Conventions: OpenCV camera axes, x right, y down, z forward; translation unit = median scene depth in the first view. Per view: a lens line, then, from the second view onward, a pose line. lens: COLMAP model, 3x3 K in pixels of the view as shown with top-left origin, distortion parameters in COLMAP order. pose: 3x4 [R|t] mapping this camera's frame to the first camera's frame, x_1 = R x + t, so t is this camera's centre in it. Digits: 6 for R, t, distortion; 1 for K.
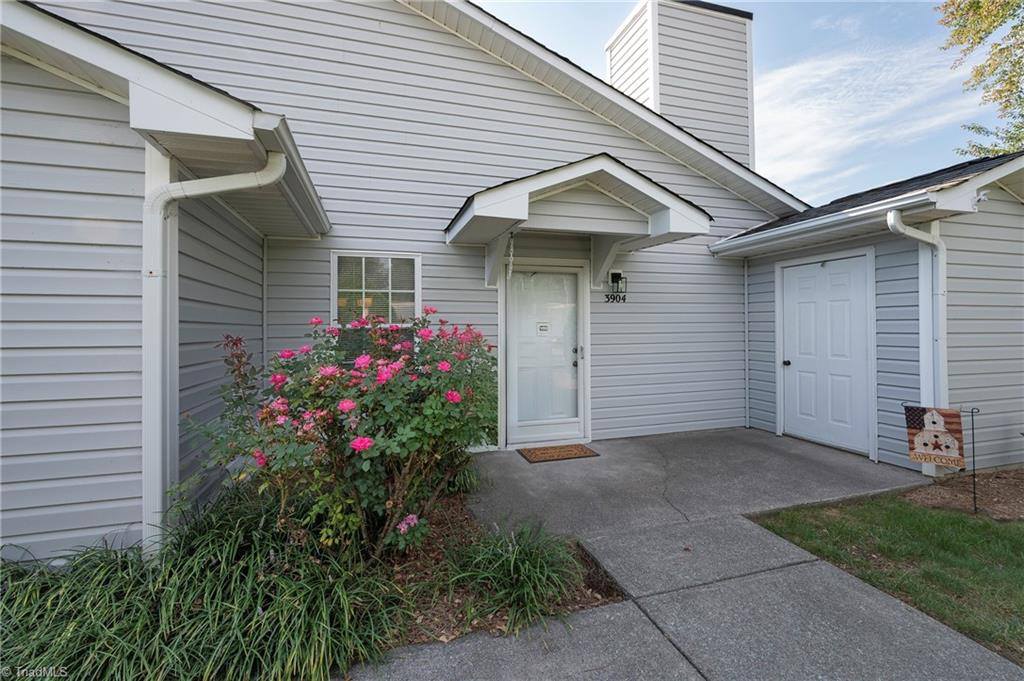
lens RADIAL K [[424.4, 0, 489.7], [0, 424.4, 325.7], [0, 0, 1]] dist [-0.007411, 0.000306]
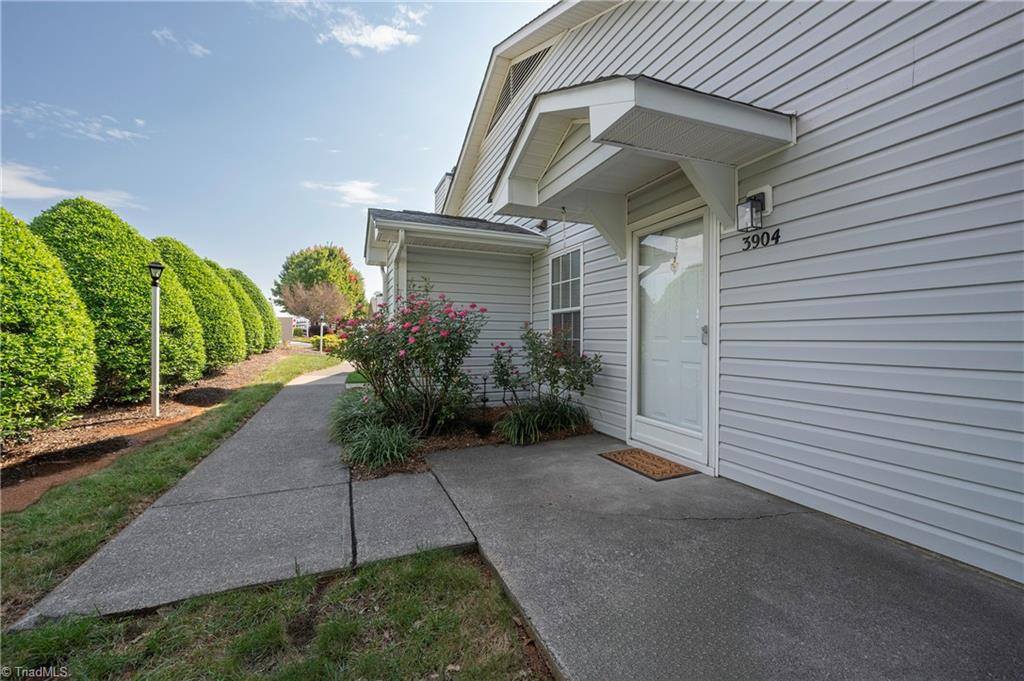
lens RADIAL K [[424.4, 0, 507.0], [0, 424.4, 336.9], [0, 0, 1]] dist [-0.007411, 0.000306]
pose [[0.115970, 0.010232, -0.993200, 0.834561], [0.004049, 0.999934, 0.010775, 0.057509], [0.993245, -0.005271, 0.115920, 0.617616]]
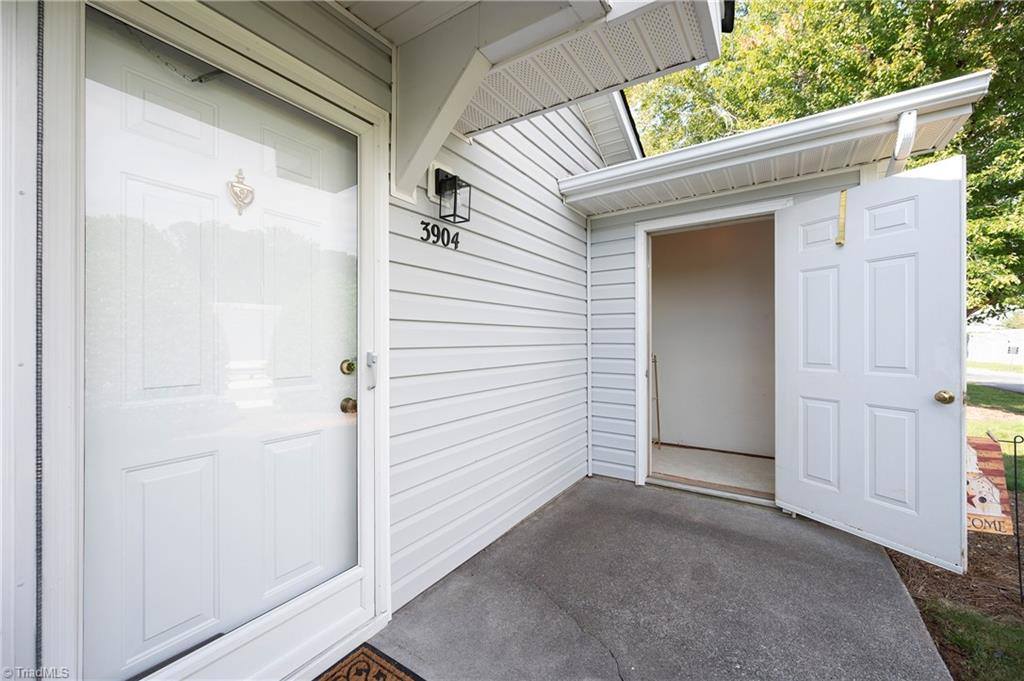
lens RADIAL K [[424.4, 0, 491.2], [0, 424.4, 337.7], [0, 0, 1]] dist [-0.007411, 0.000306]
pose [[0.751688, 0.009806, 0.659446, 0.065062], [-0.009463, 0.999947, -0.004082, 0.036132], [-0.659451, -0.003172, 0.751741, 0.676382]]
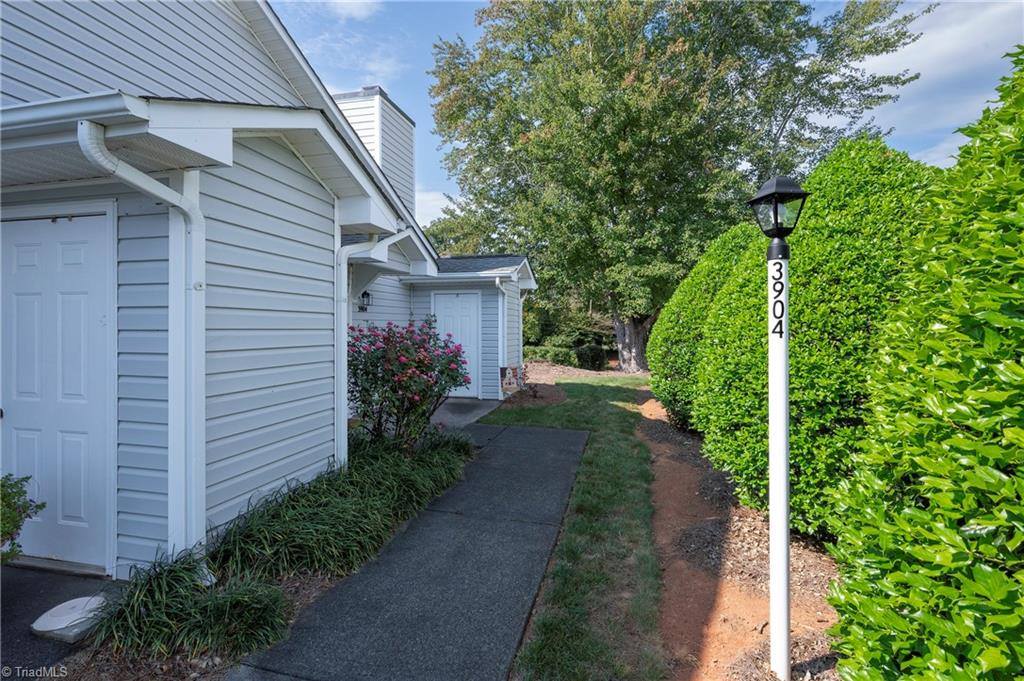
lens RADIAL K [[481.2, 0, 512.6], [0, 481.2, 335.1], [0, 0, 1]] dist [0.001434, 0.000086]
pose [[0.470478, -0.006008, 0.882391, -0.868861], [-0.016375, 0.999745, 0.015538, -0.012181], [-0.882260, -0.021760, 0.470260, -0.165272]]
